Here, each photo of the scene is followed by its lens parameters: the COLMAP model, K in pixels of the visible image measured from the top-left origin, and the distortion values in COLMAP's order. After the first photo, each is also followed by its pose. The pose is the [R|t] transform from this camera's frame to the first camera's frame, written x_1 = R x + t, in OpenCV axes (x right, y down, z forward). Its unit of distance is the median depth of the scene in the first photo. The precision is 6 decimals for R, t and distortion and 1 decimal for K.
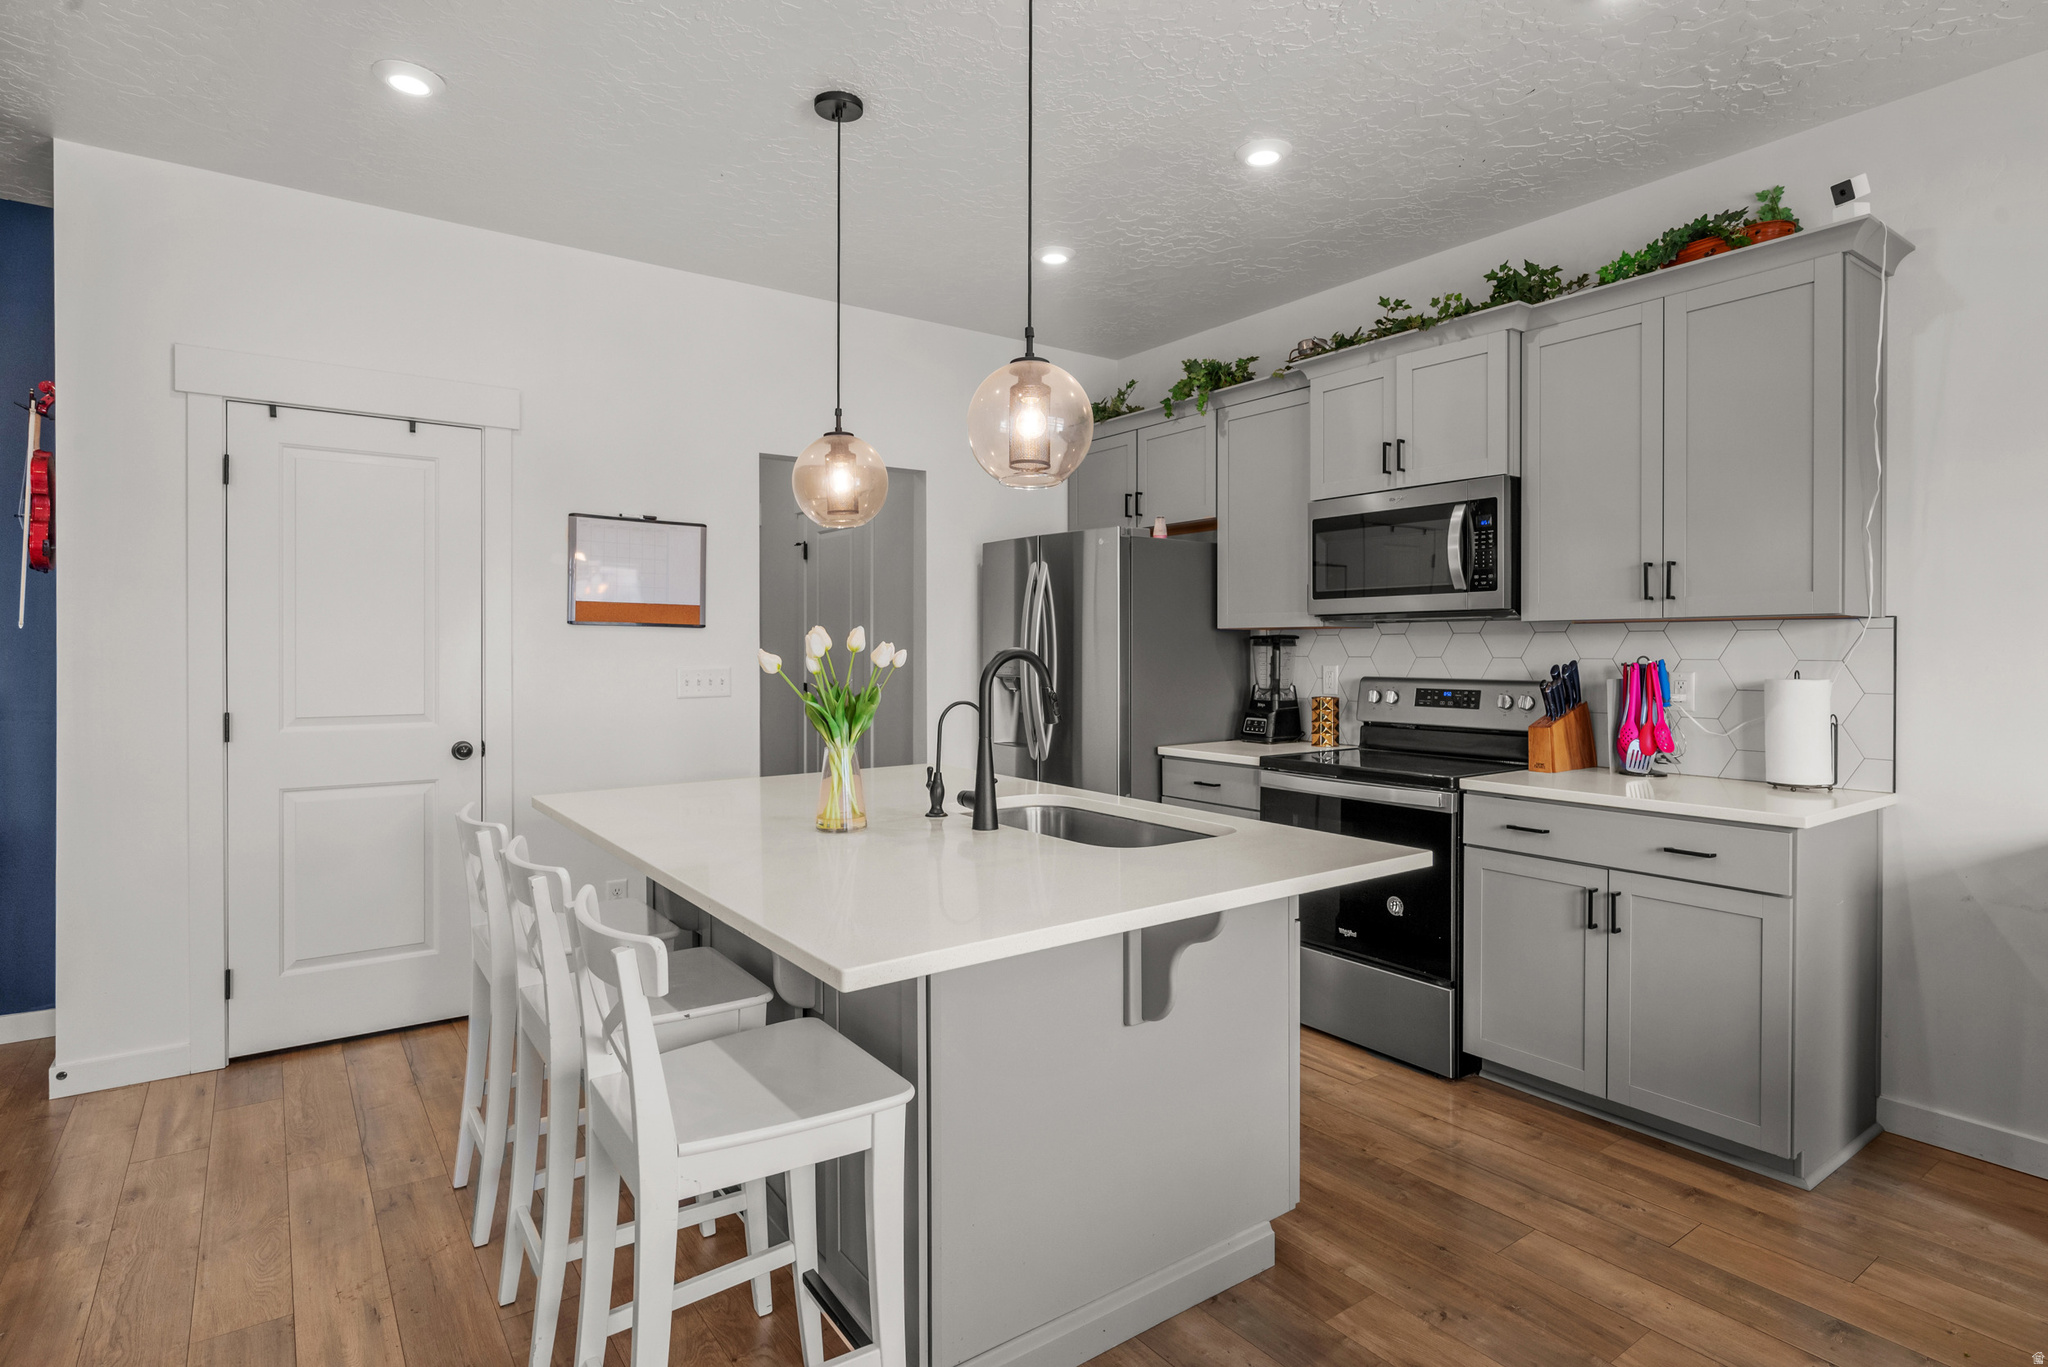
lens RADIAL K [[1046.8, 0, 1020.1], [0, 1046.8, 658.3], [0, 0, 1]] dist [-0.000179, -0.000989]
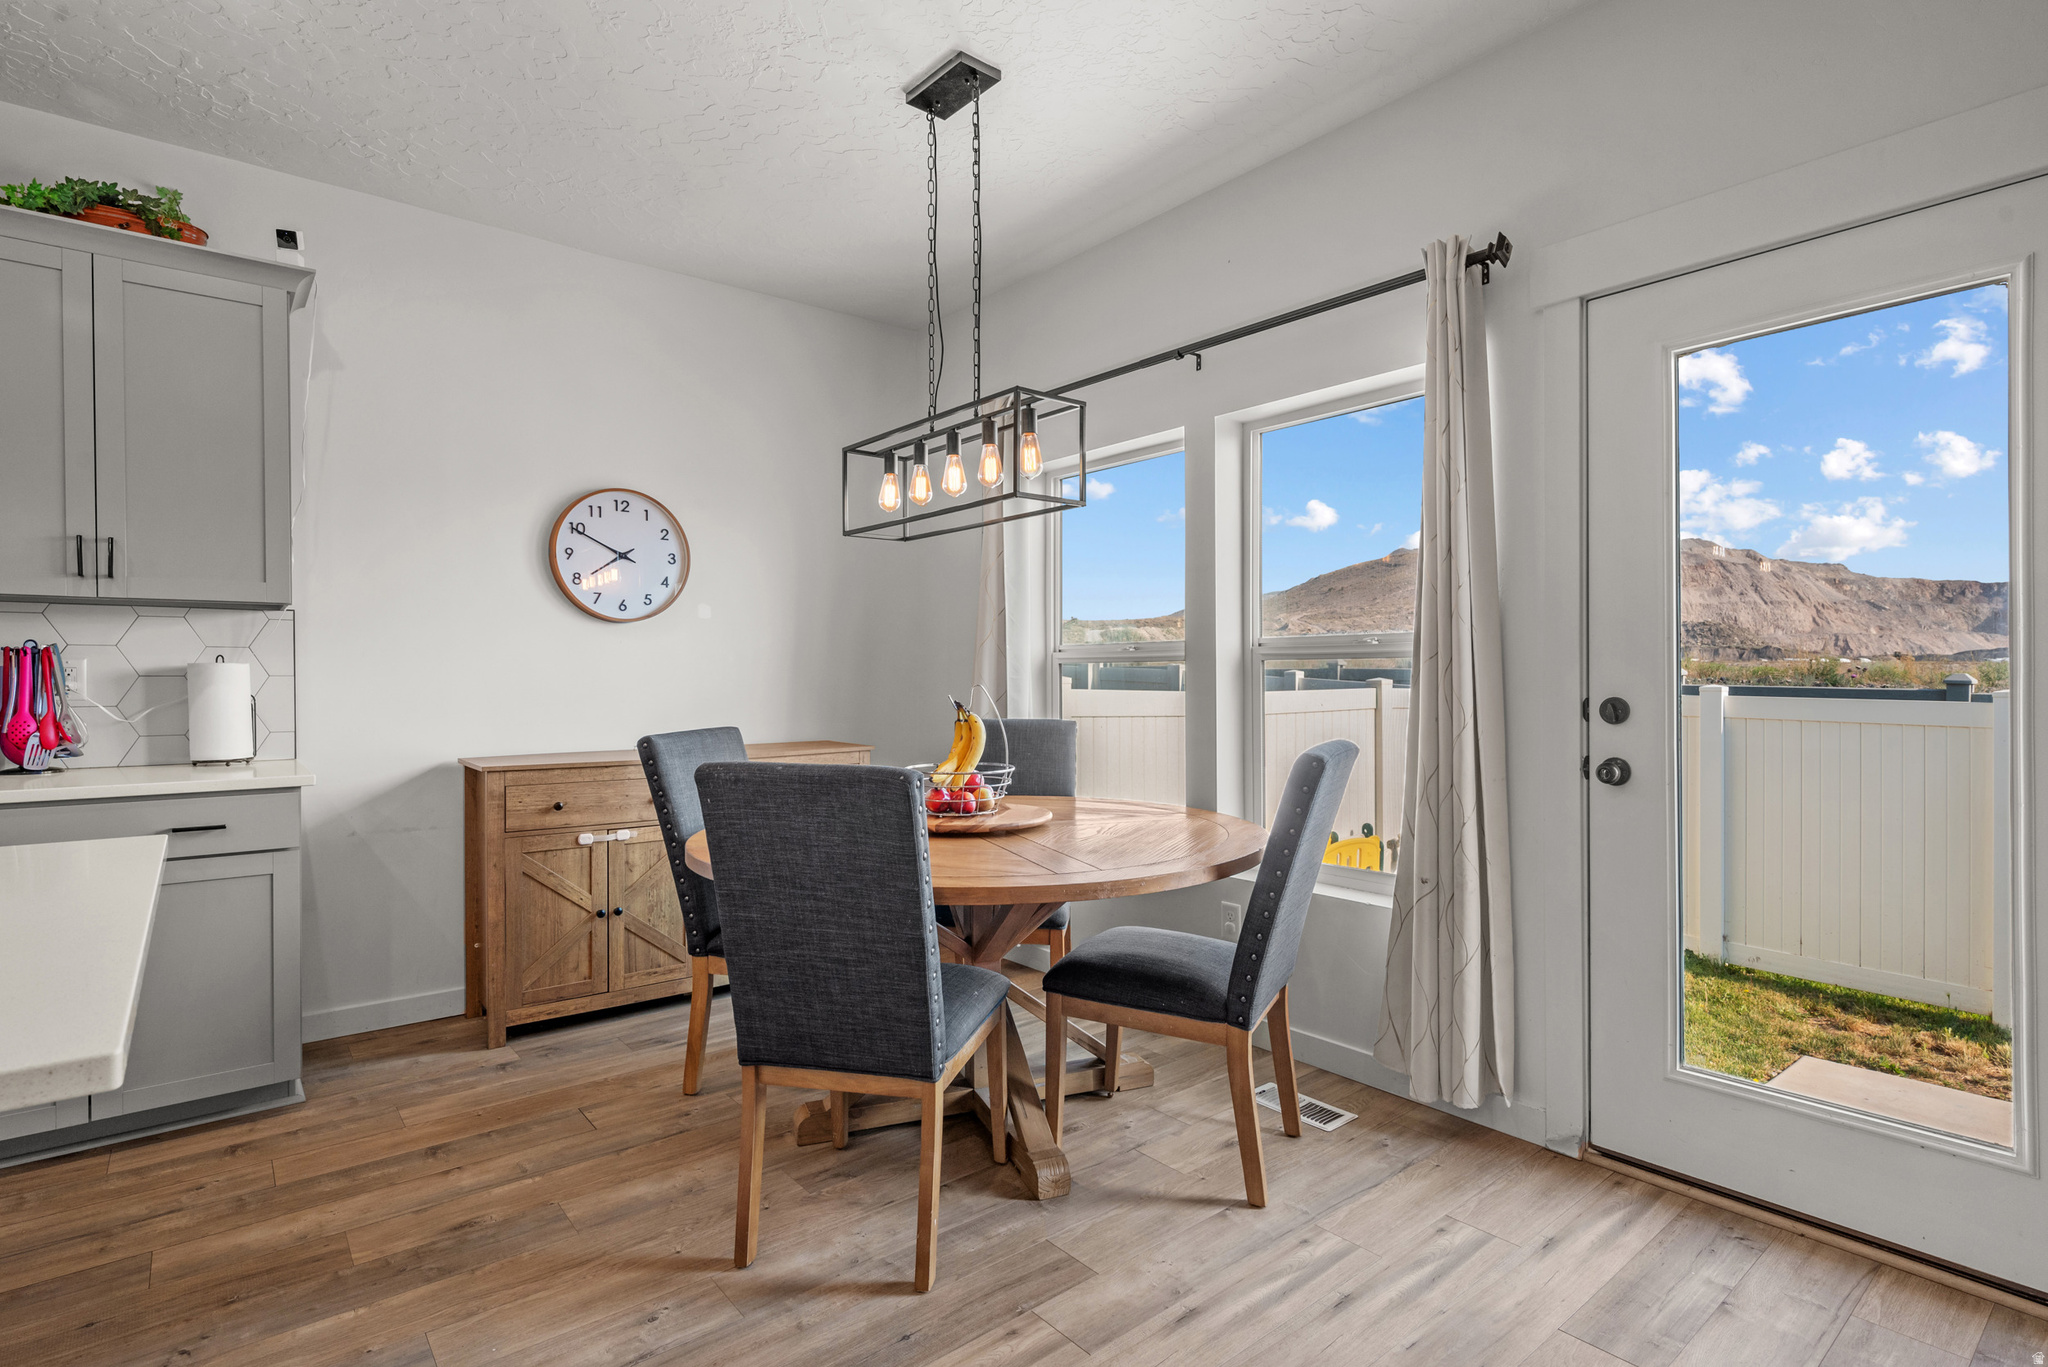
lens RADIAL K [[1011.2, 0, 1024.0], [0, 1011.2, 683.5], [0, 0, 1]] dist [0.001287, 0.000670]
pose [[-0.052243, -0.009995, 0.998584, -0.402521], [0.006926, 0.999922, 0.010371, 0.041813], [-0.998610, 0.007458, -0.052170, 0.263009]]
